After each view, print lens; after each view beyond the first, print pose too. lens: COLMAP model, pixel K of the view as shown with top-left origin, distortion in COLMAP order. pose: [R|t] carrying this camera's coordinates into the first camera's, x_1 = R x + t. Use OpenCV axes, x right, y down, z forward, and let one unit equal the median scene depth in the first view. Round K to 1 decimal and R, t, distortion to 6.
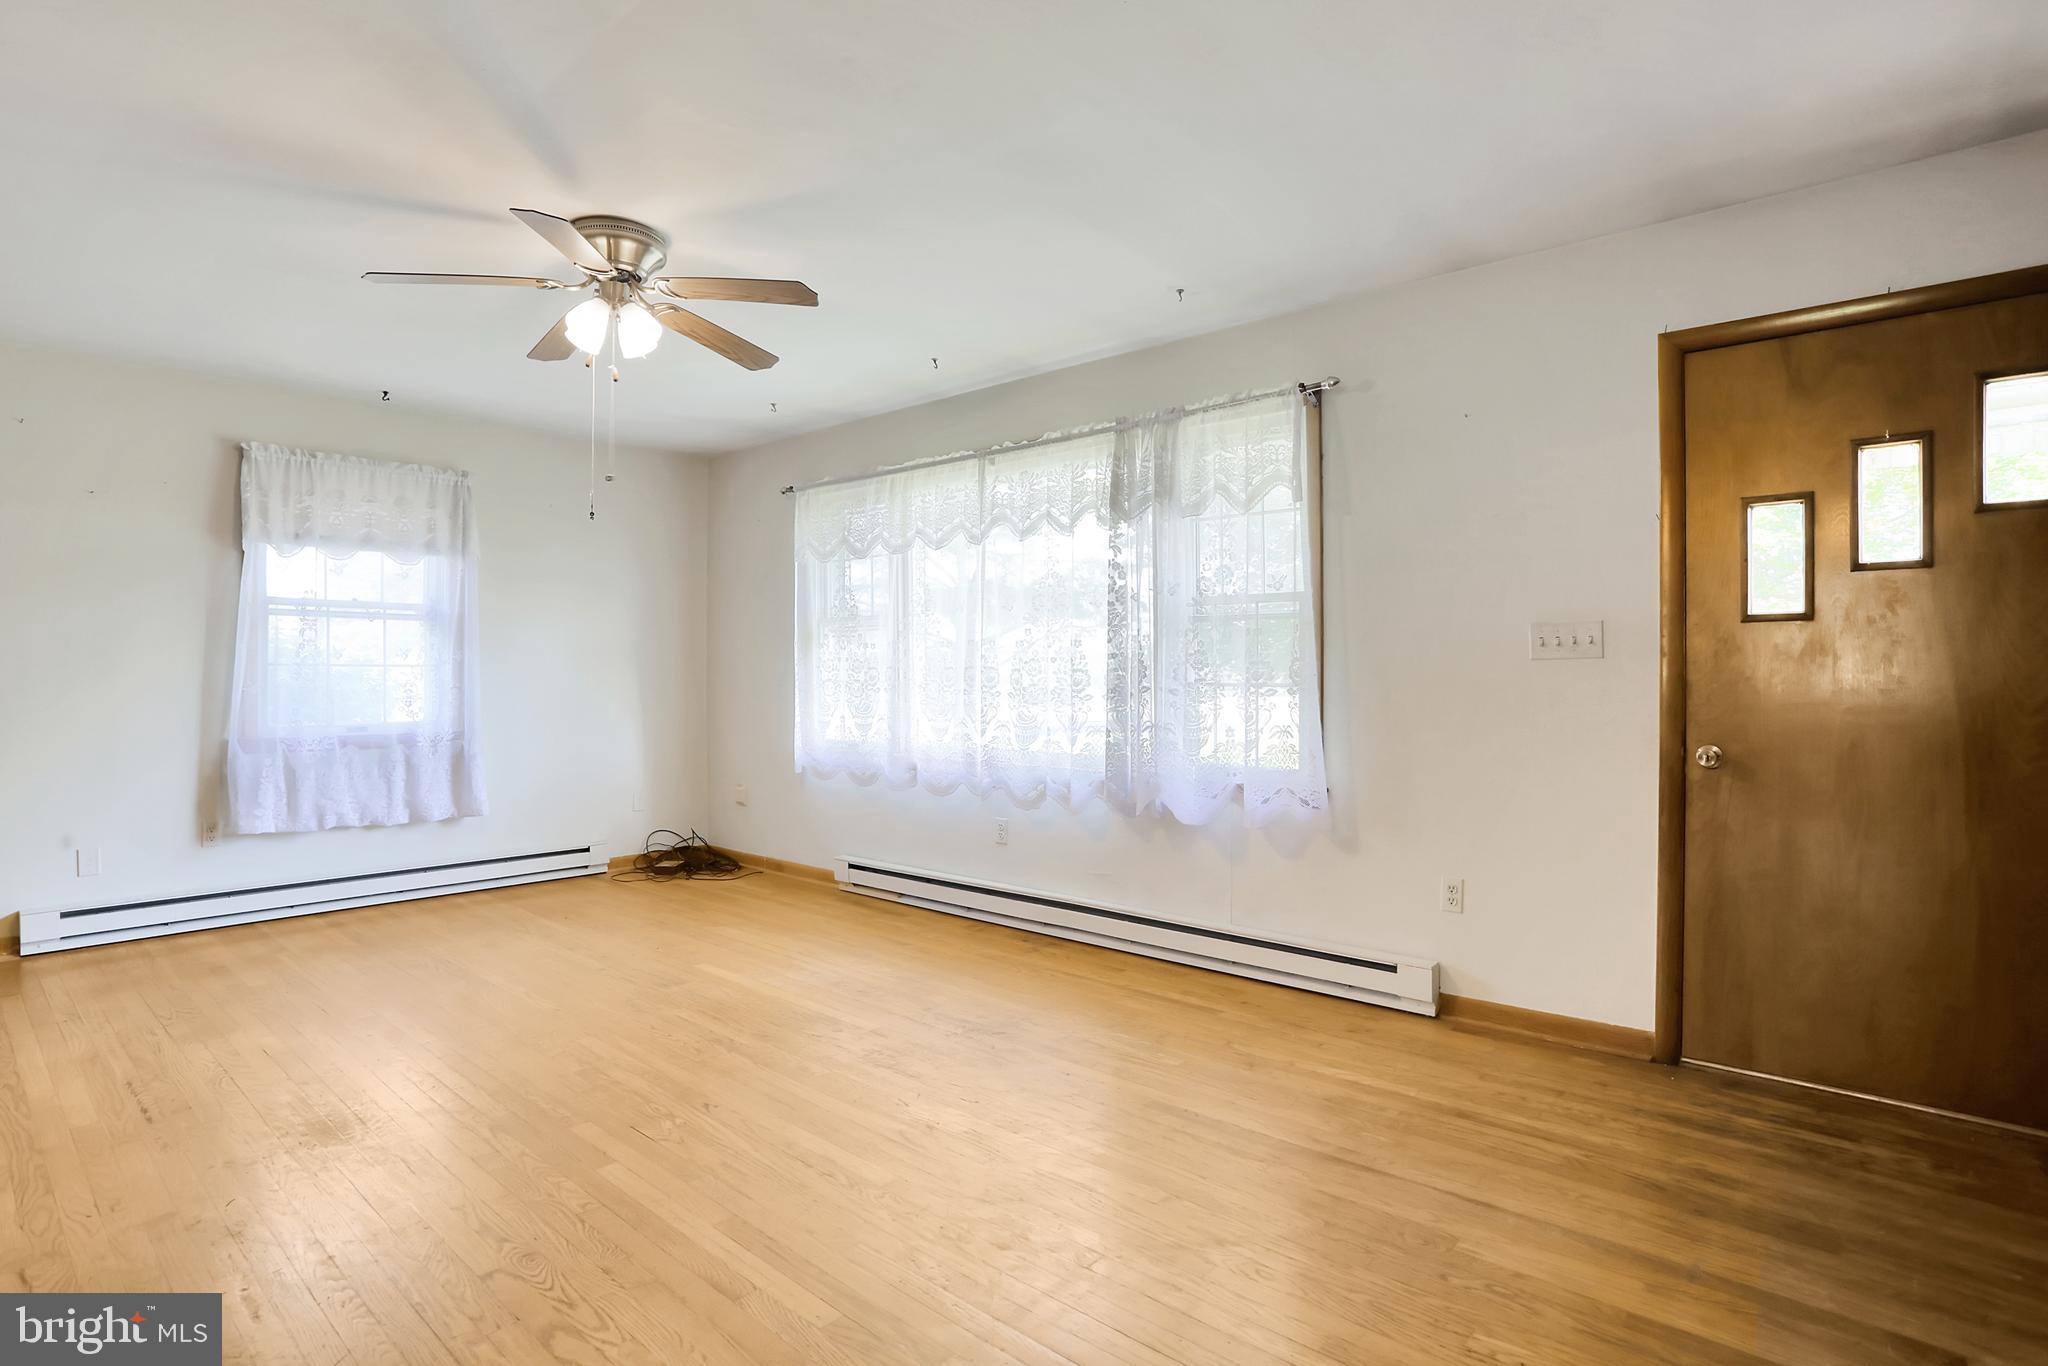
lens RADIAL K [[1026.1, 0, 1024.0], [0, 1026.1, 683.0], [0, 0, 1]] dist [-0.041284, -0.000390]
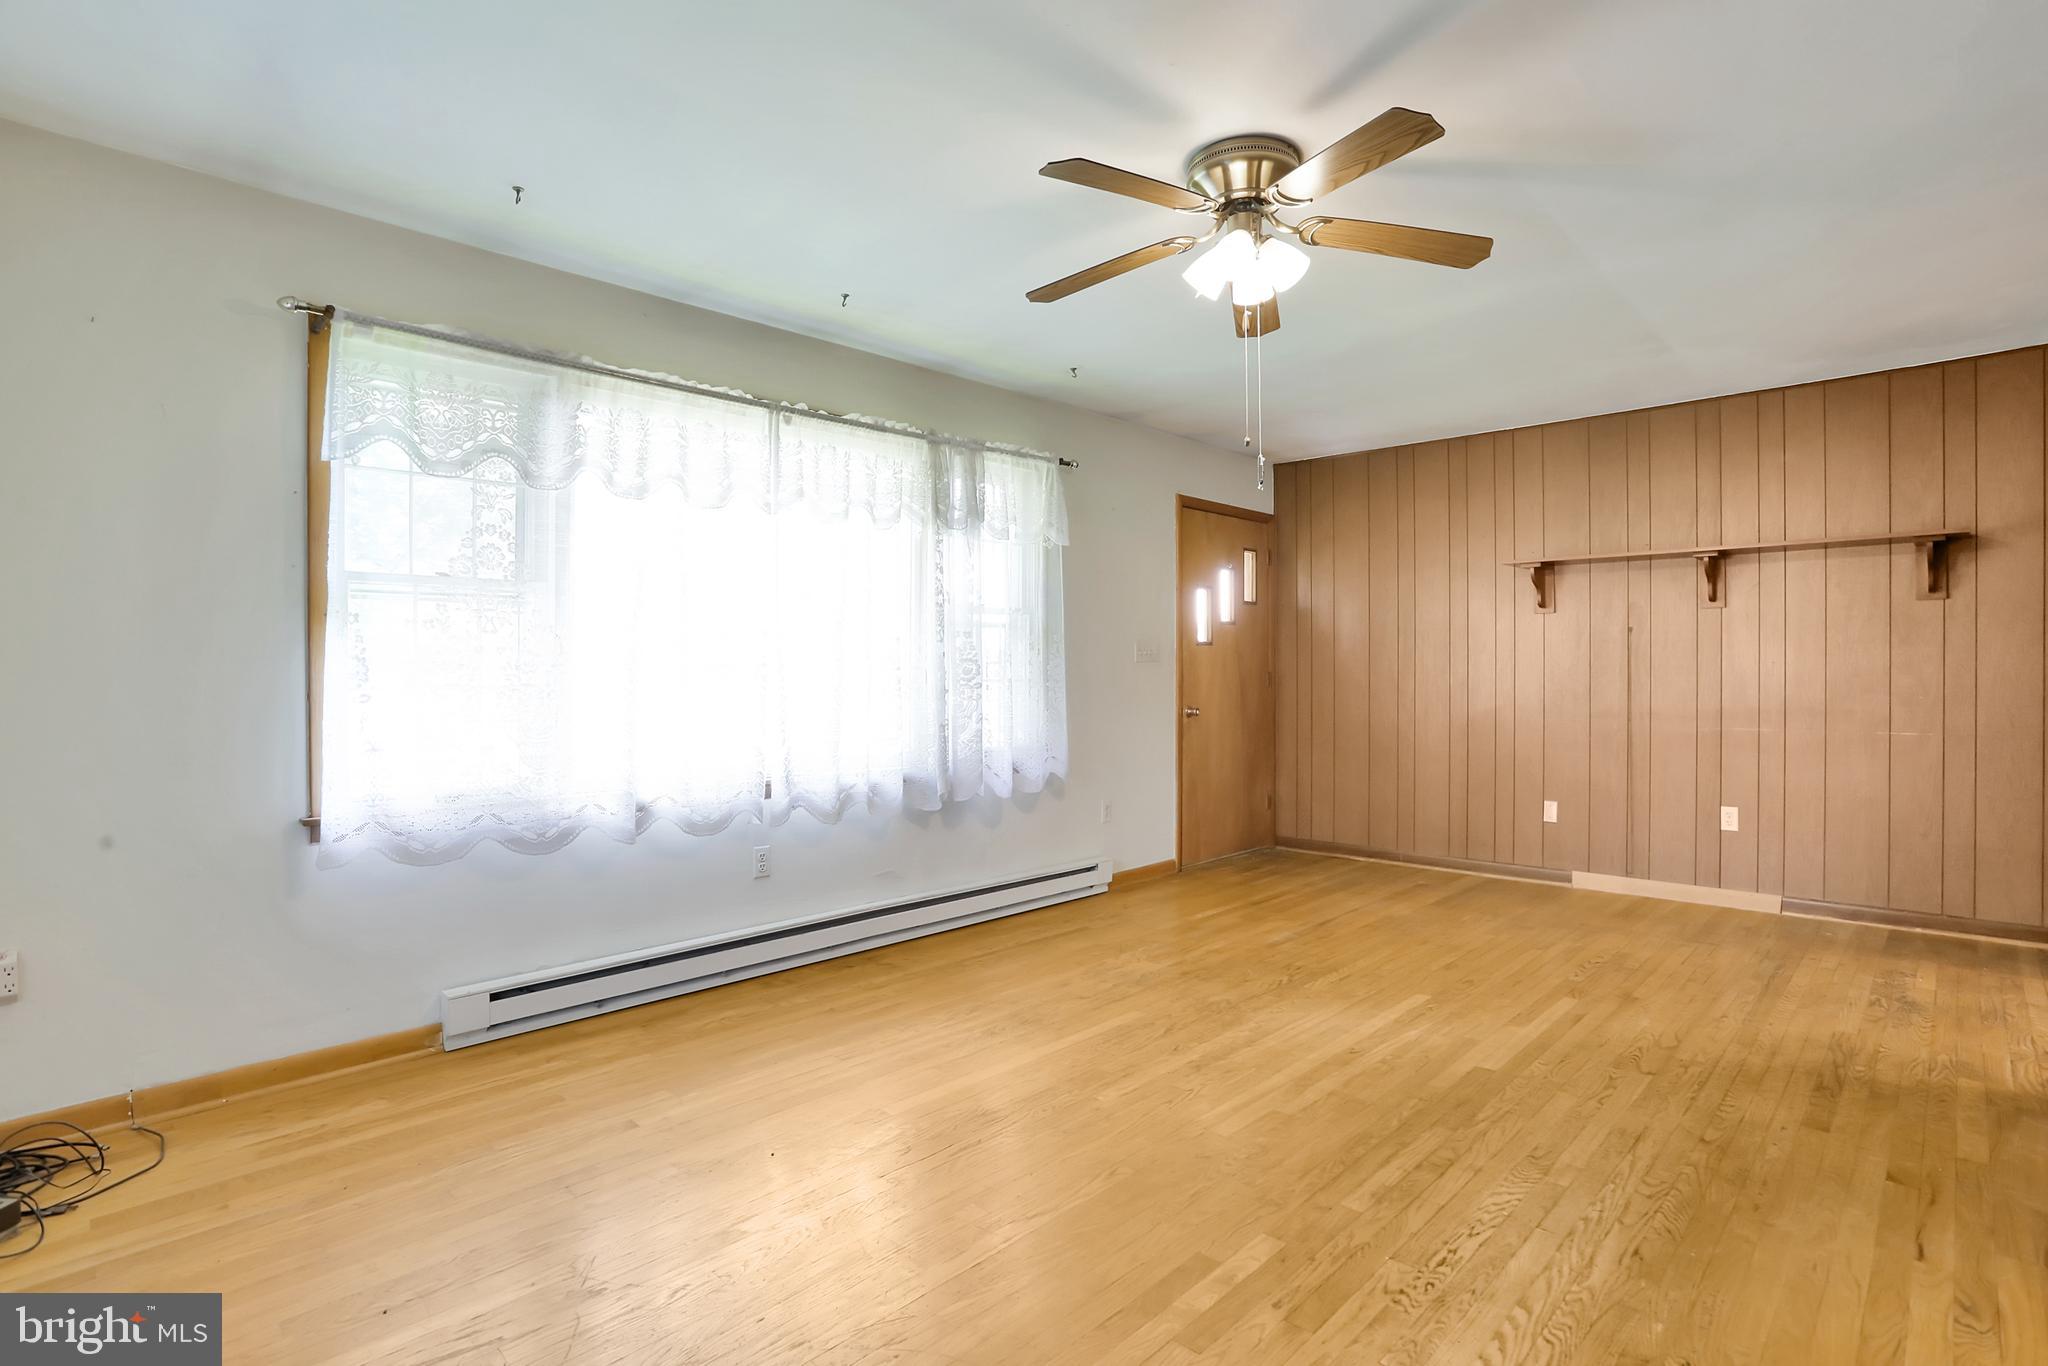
lens RADIAL K [[1013.3, 0, 1029.3], [0, 1013.3, 675.8], [0, 0, 1]] dist [-0.067602, 0.025067]
pose [[0.045701, -0.005979, 0.998937, -0.877658], [0.010816, 0.999926, 0.005490, -0.009094], [-0.998897, 0.010553, 0.045762, 0.795116]]
